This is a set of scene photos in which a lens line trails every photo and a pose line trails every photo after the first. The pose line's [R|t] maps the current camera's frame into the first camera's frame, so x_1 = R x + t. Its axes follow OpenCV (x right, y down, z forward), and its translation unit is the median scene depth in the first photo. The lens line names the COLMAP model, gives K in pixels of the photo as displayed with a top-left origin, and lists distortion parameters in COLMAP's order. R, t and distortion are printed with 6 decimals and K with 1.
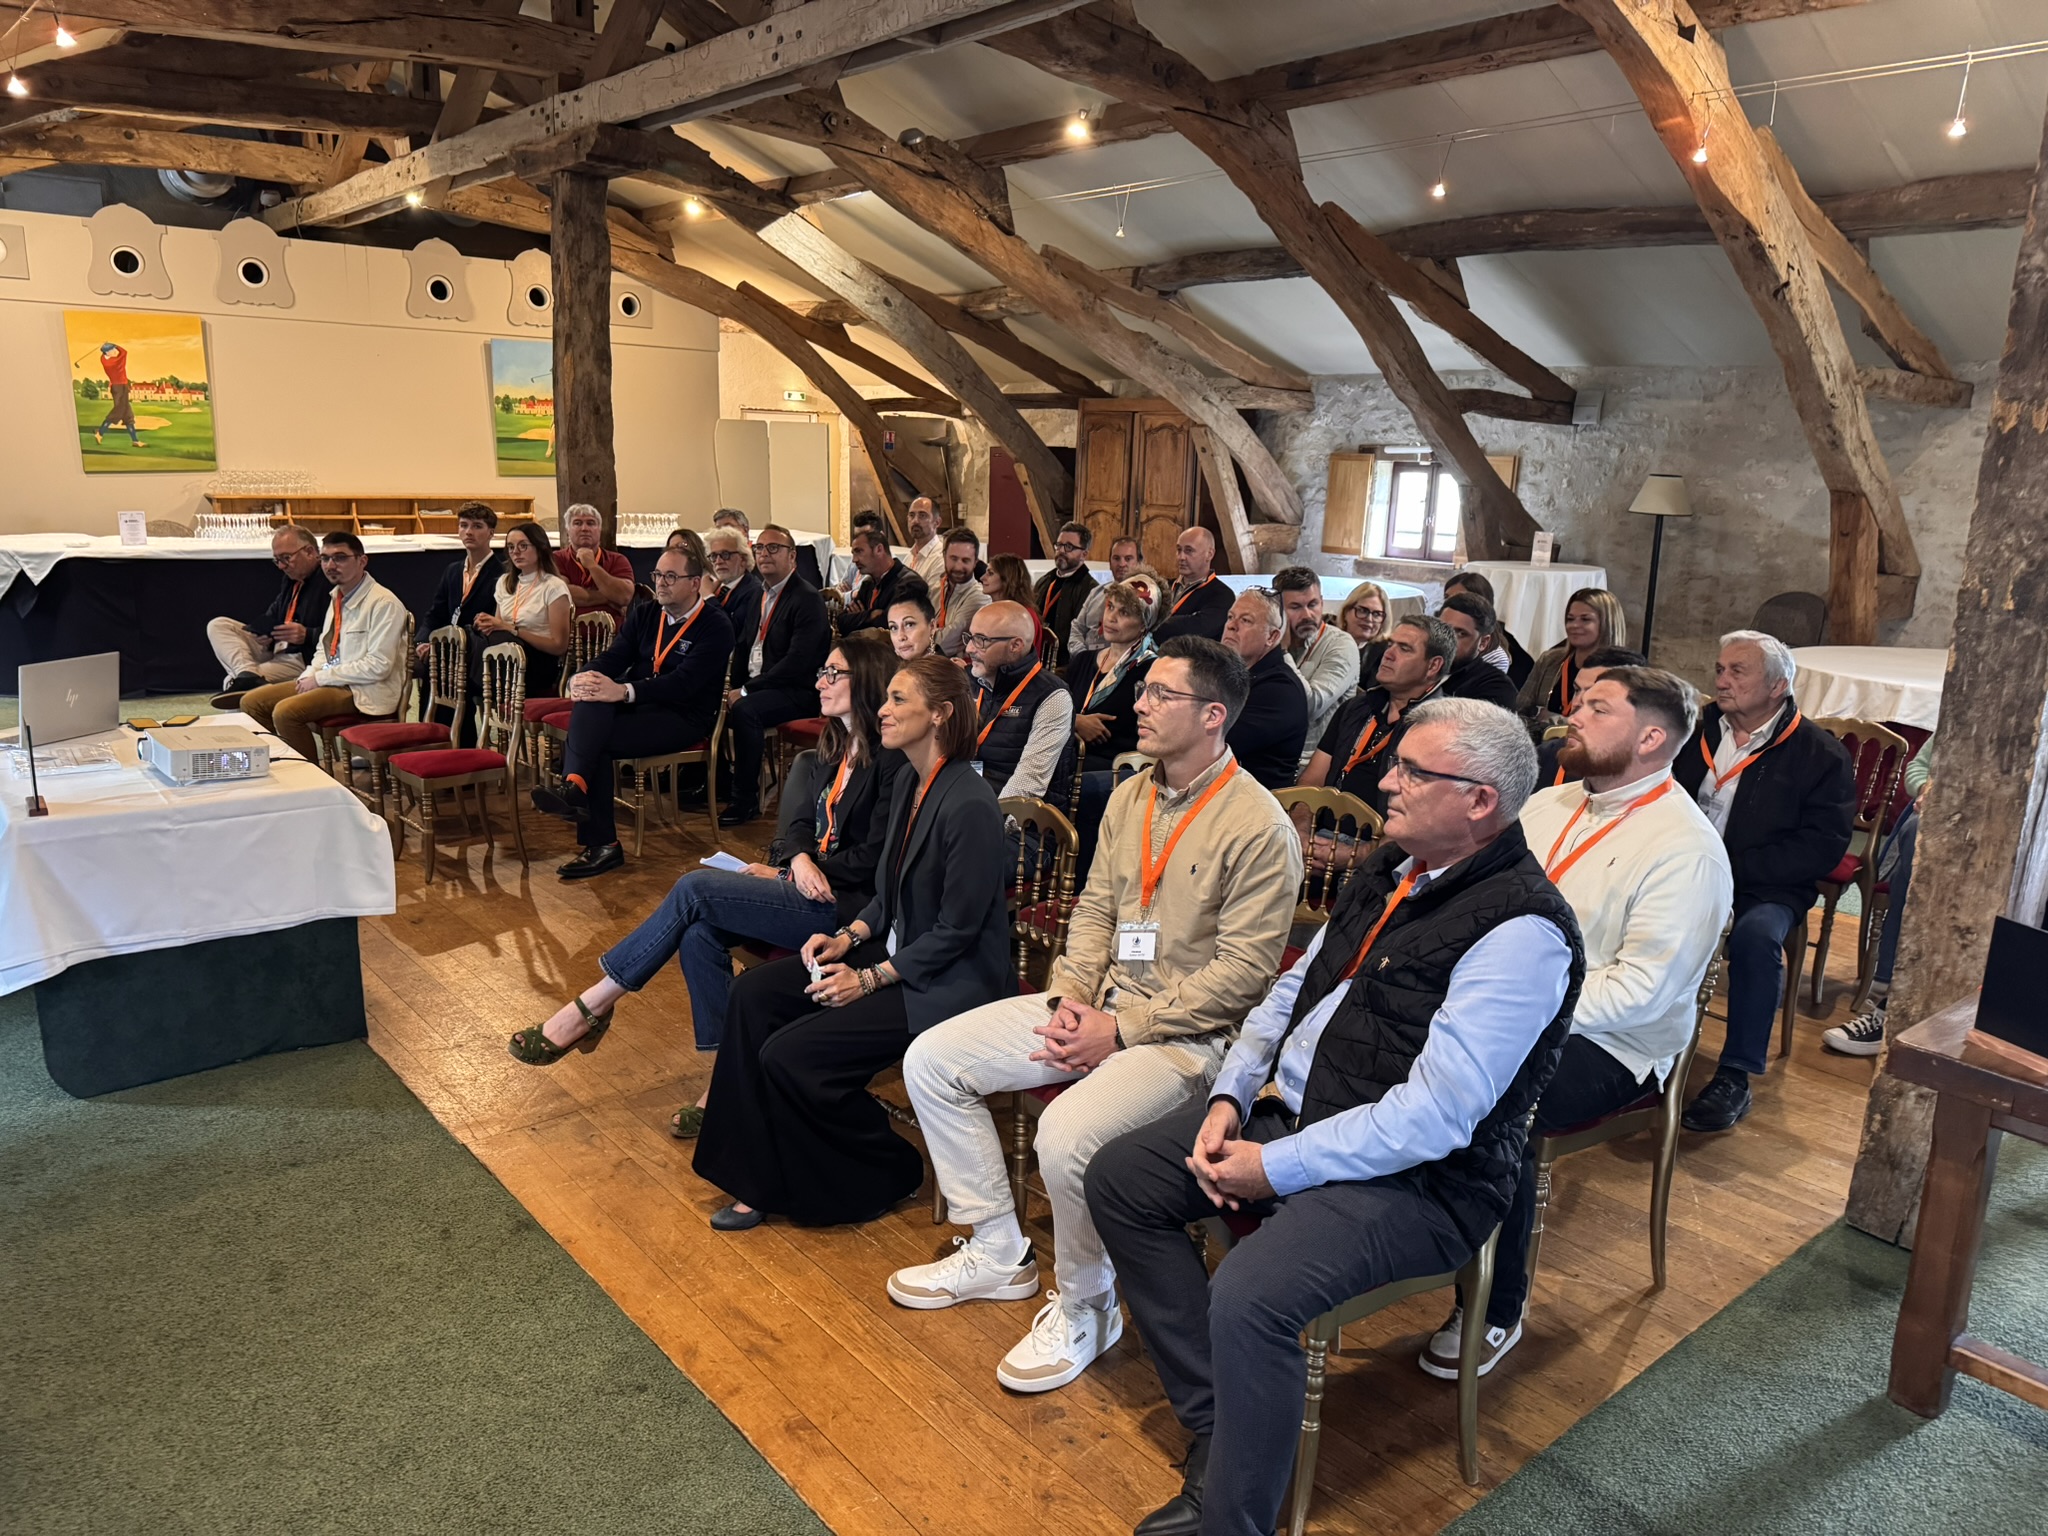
lens RADIAL K [[1428.5, 0, 1024.2], [0, 1428.5, 773.2], [0, 0, 1]] dist [0.037172, -0.031981]
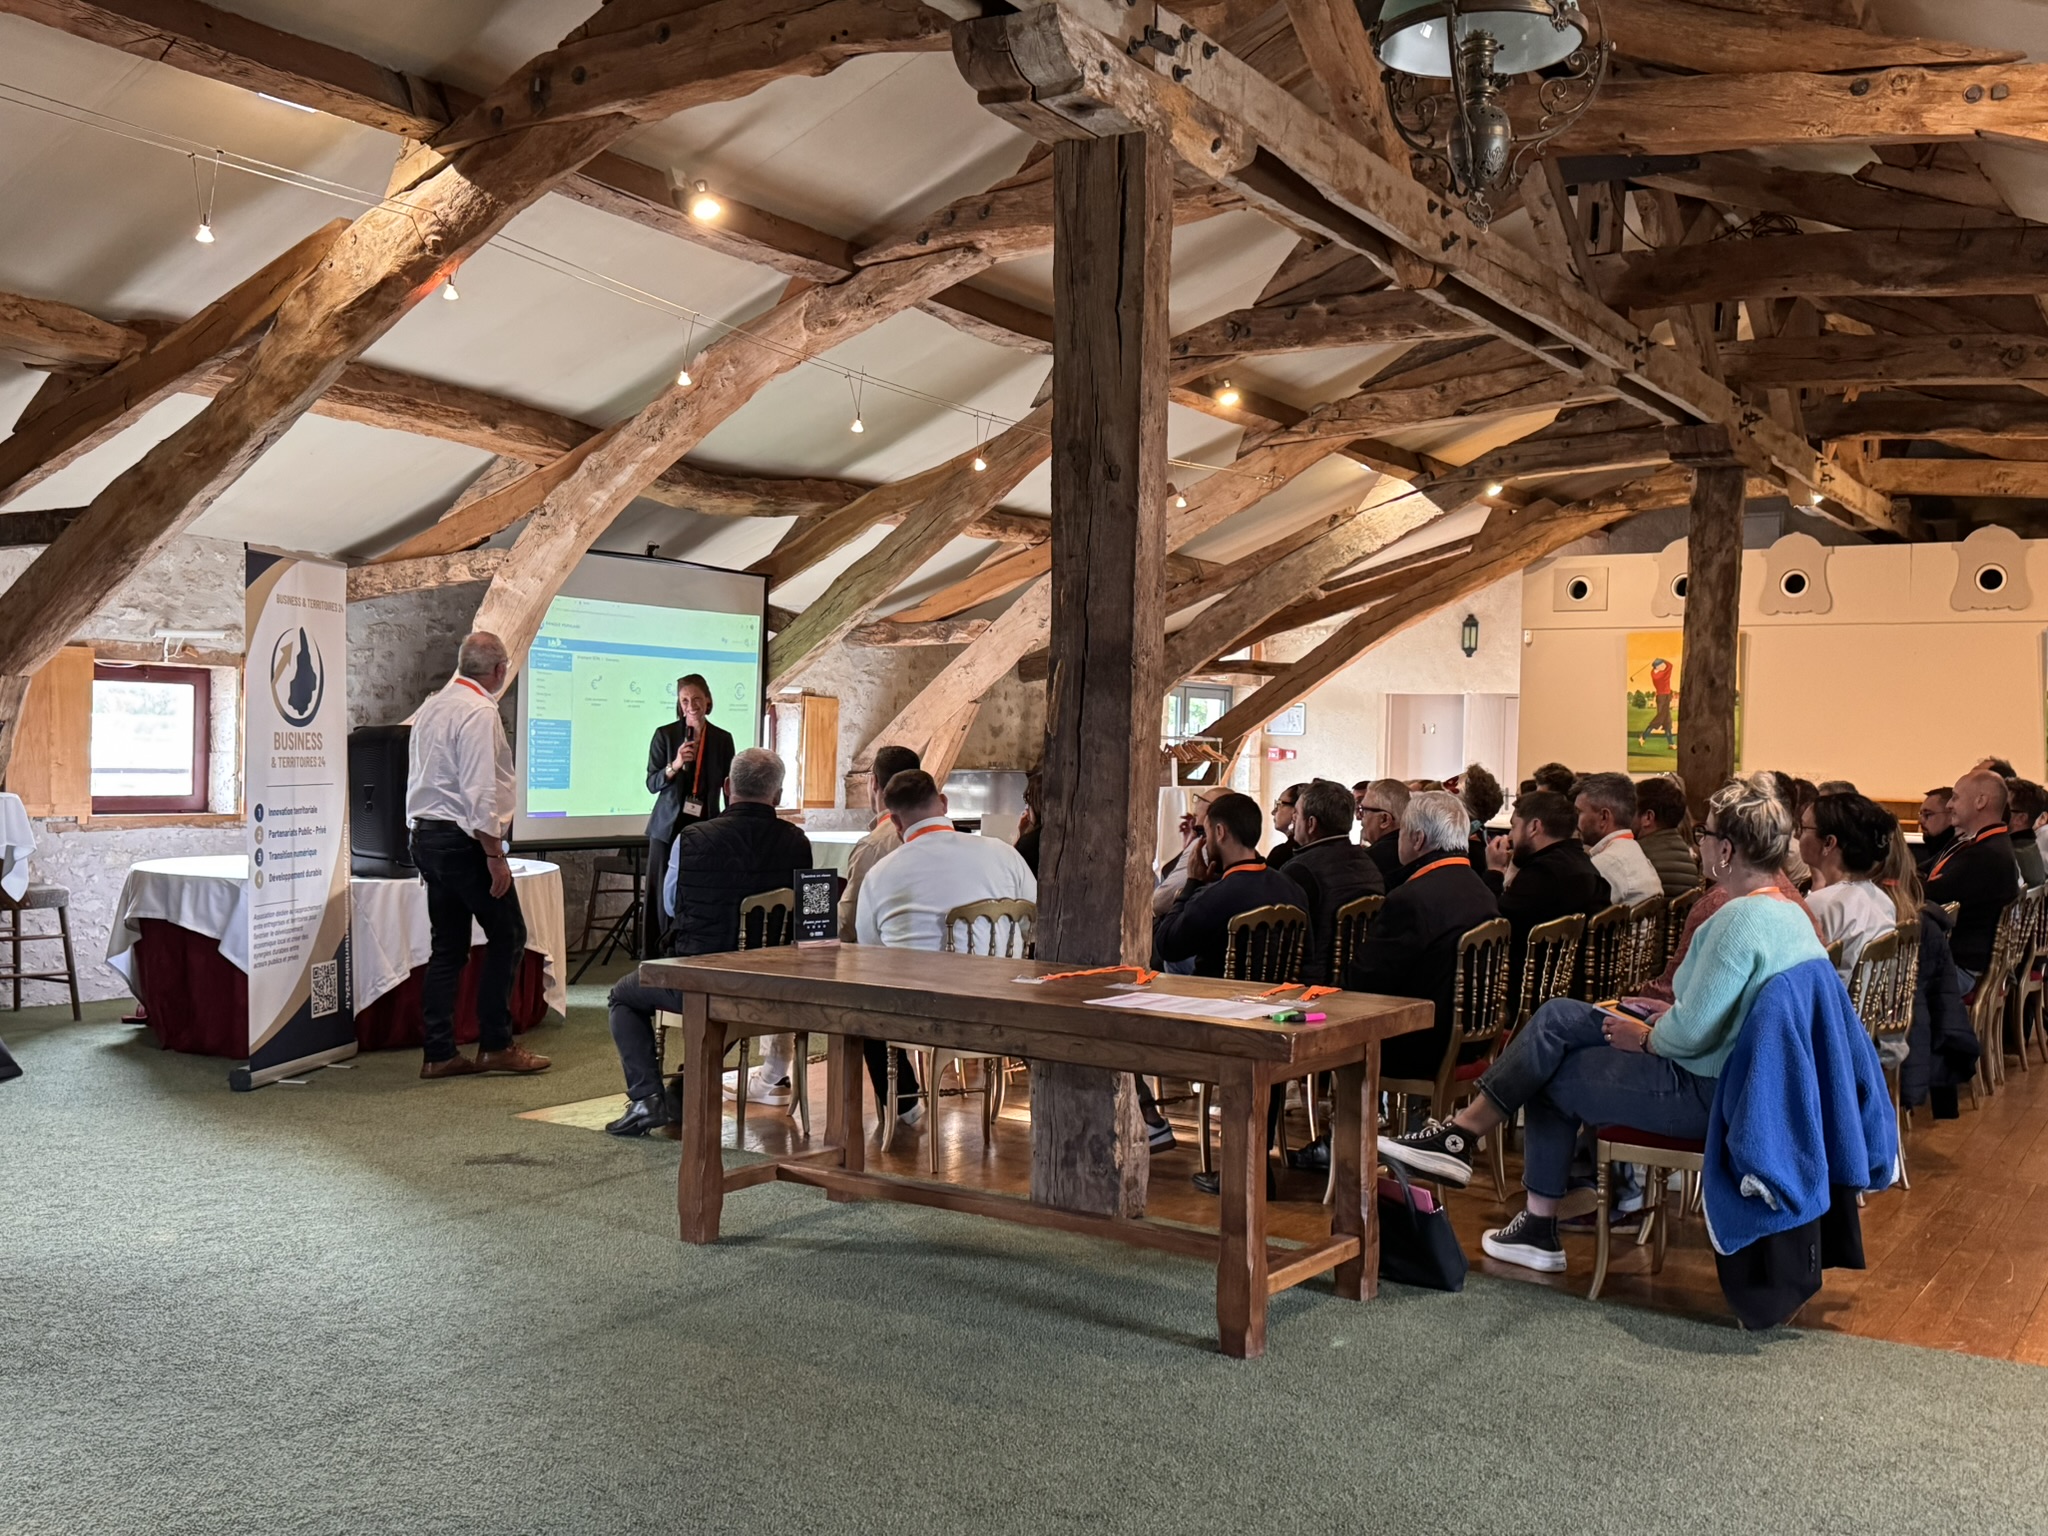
lens RADIAL K [[2044.9, 0, 1025.6], [0, 2044.9, 766.6], [0, 0, 1]] dist [0.150803, 0.000000]
pose [[0.301598, -0.011610, -0.953364, 0.728979], [-0.236380, 0.967797, -0.086565, 0.036269], [0.923668, 0.251464, 0.289142, 0.103596]]
